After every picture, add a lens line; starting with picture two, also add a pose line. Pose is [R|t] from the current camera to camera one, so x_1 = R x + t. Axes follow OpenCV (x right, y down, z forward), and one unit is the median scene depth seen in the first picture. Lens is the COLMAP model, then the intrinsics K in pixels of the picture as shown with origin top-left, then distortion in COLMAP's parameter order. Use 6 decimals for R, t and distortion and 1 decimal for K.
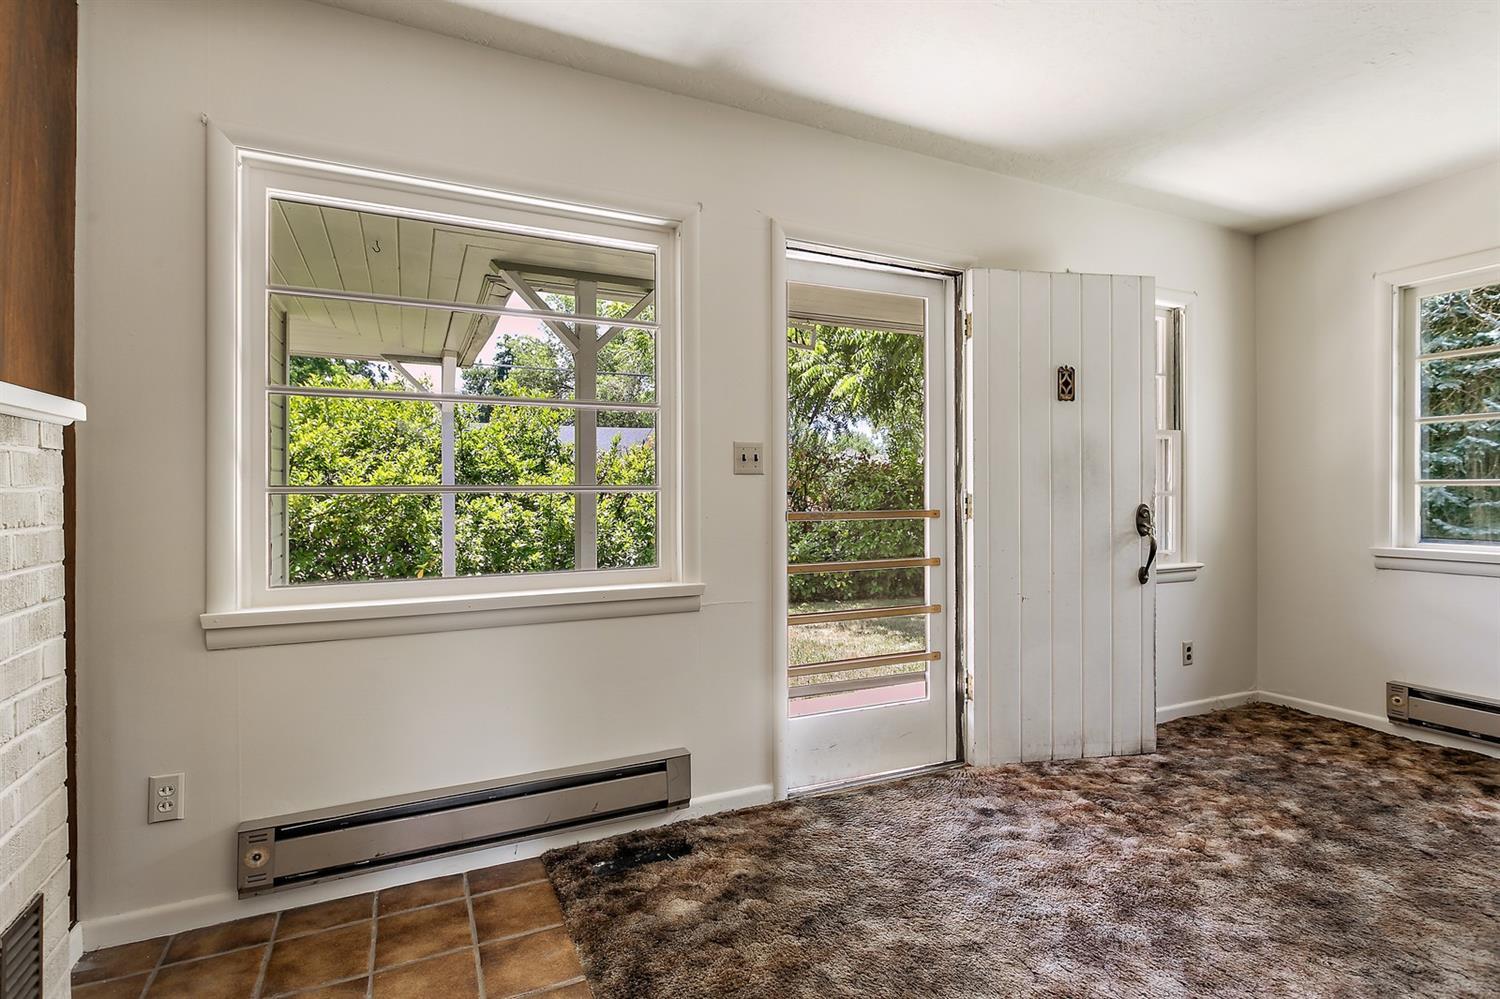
lens RADIAL K [[713.7, 0, 741.7], [0, 713.7, 491.9], [0, 0, 1]] dist [0.001430, -0.000030]
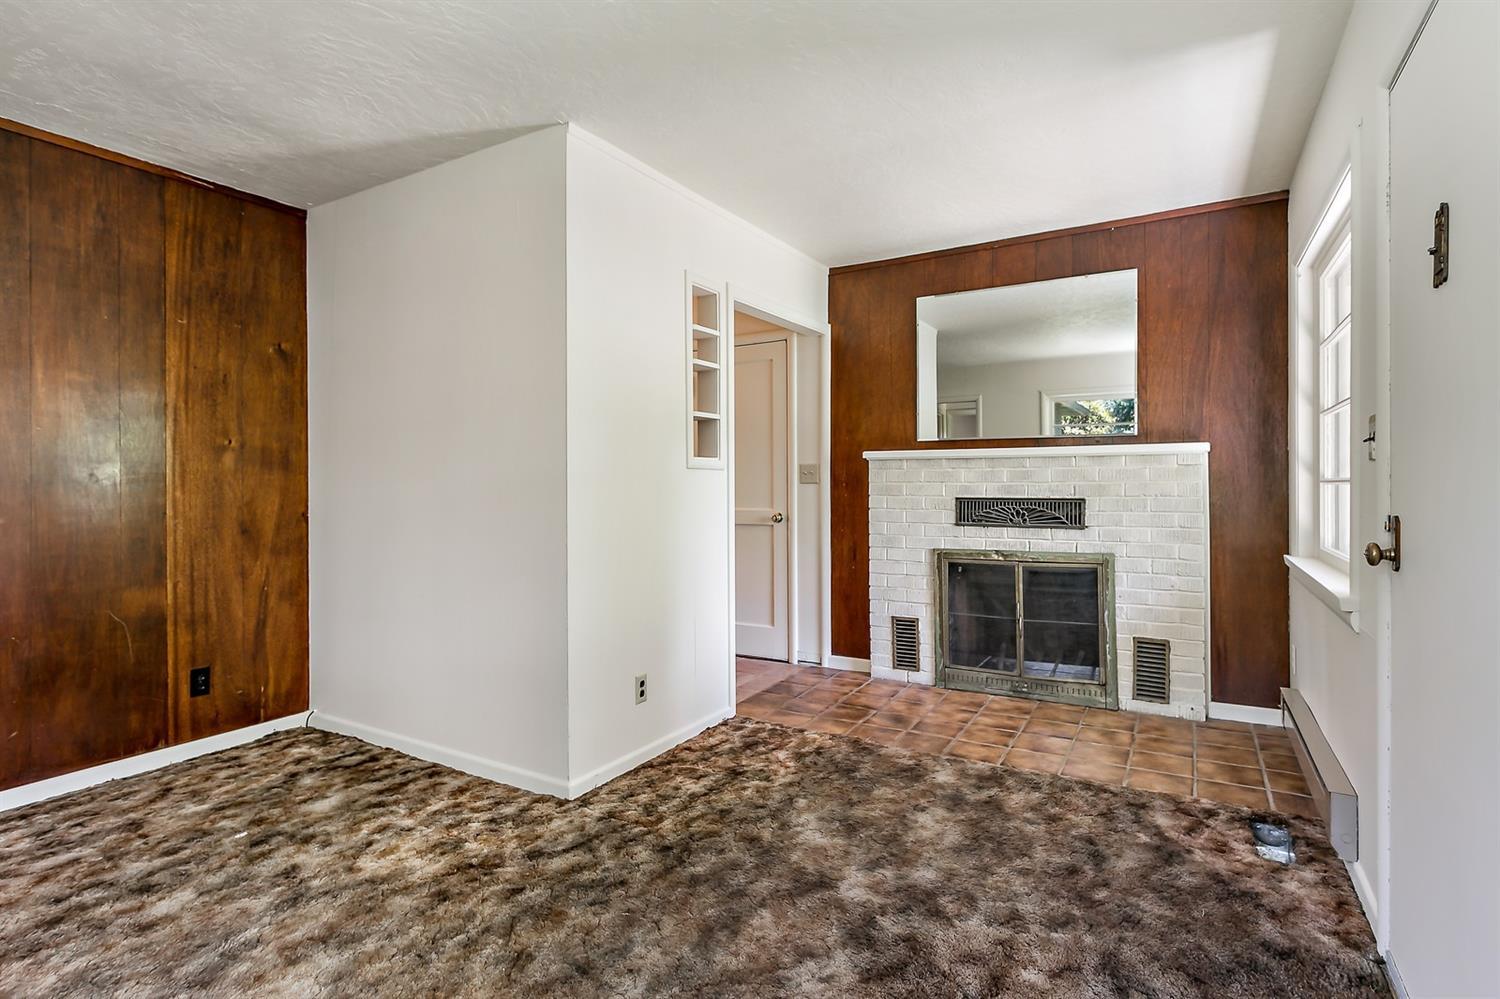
lens RADIAL K [[746.8, 0, 755.0], [0, 746.8, 484.3], [0, 0, 1]] dist [0.001064, -0.000054]
pose [[-0.818559, 0.007991, -0.574367, 0.851150], [0.008209, 0.999964, 0.002214, -0.007334], [0.574364, -0.002902, -0.818595, 1.137795]]
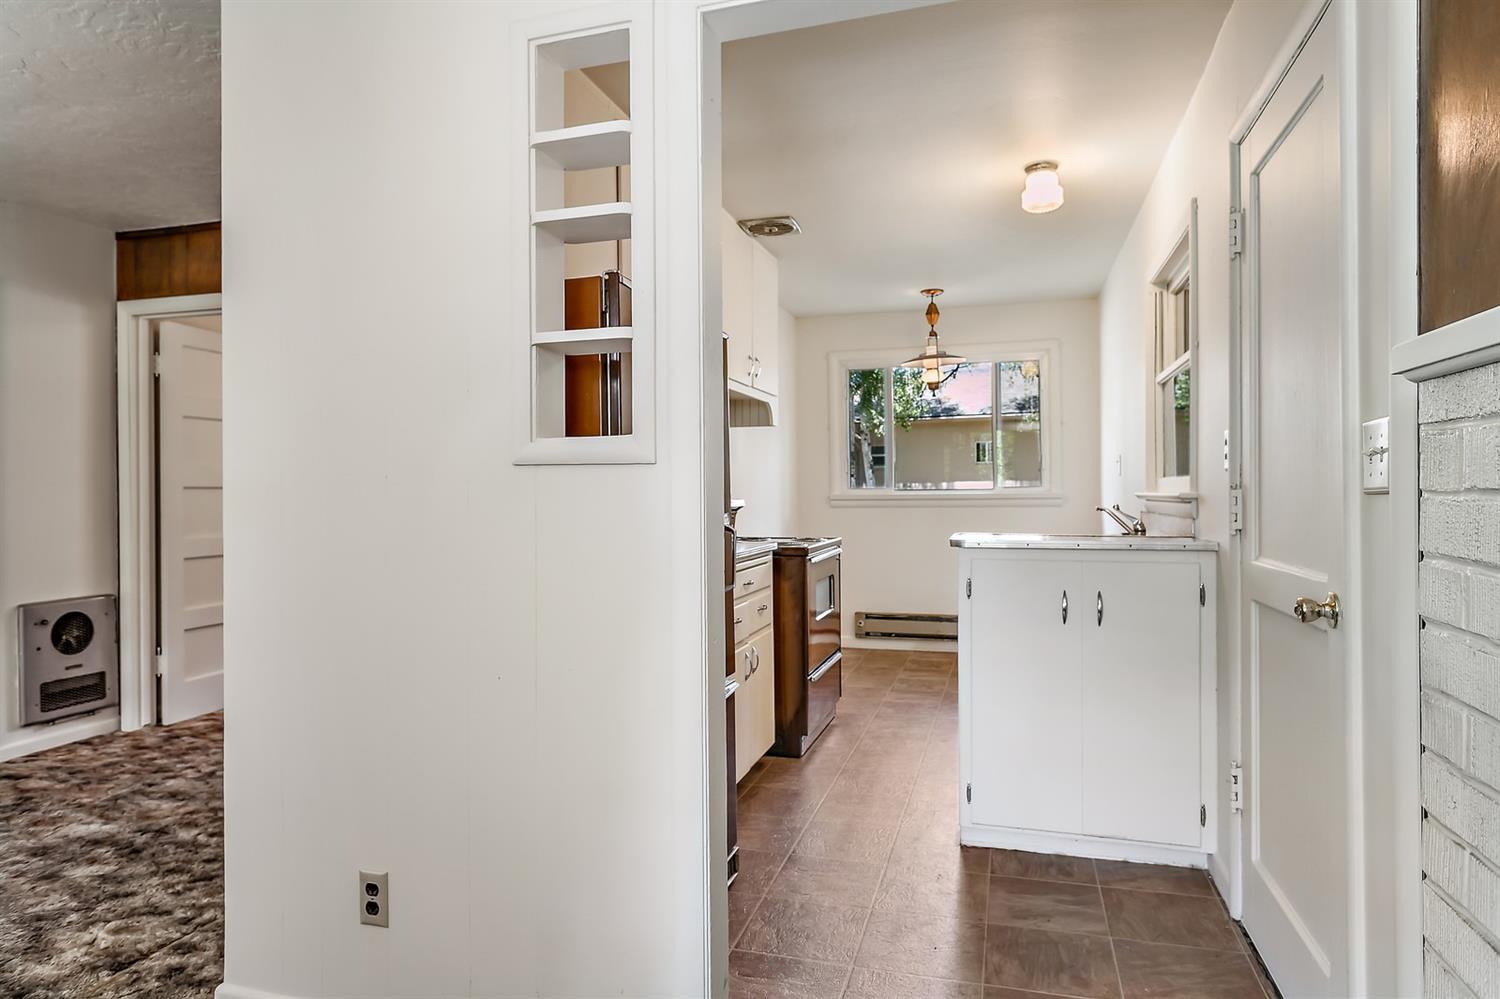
lens RADIAL K [[878.6, 0, 745.5], [0, 878.6, 492.9], [0, 0, 1]] dist [-0.002027, -0.001529]
pose [[-0.745577, 0.010435, 0.666337, -0.284991], [0.011712, 0.999928, -0.002553, -0.008078], [-0.666316, 0.005901, -0.745646, 0.452474]]
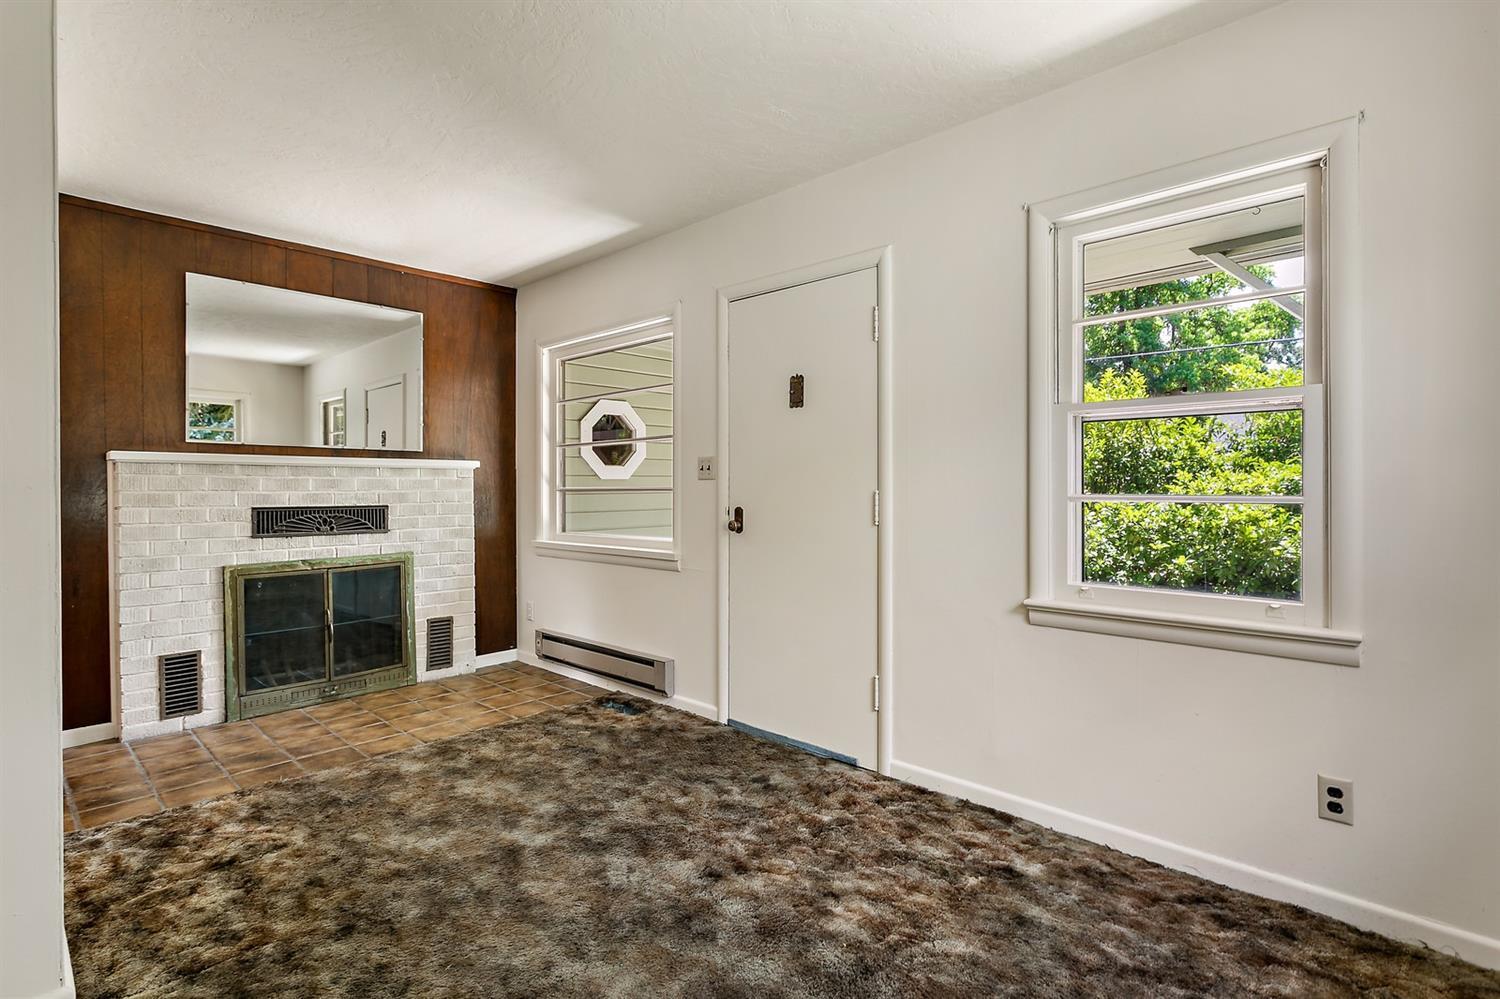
lens RADIAL K [[713.7, 0, 741.7], [0, 713.7, 491.9], [0, 0, 1]] dist [0.001430, -0.000030]
pose [[0.372321, 0.007605, -0.928073, 1.207335], [0.002606, 0.999954, 0.009240, -0.012636], [0.928100, -0.005859, 0.372284, 0.495600]]
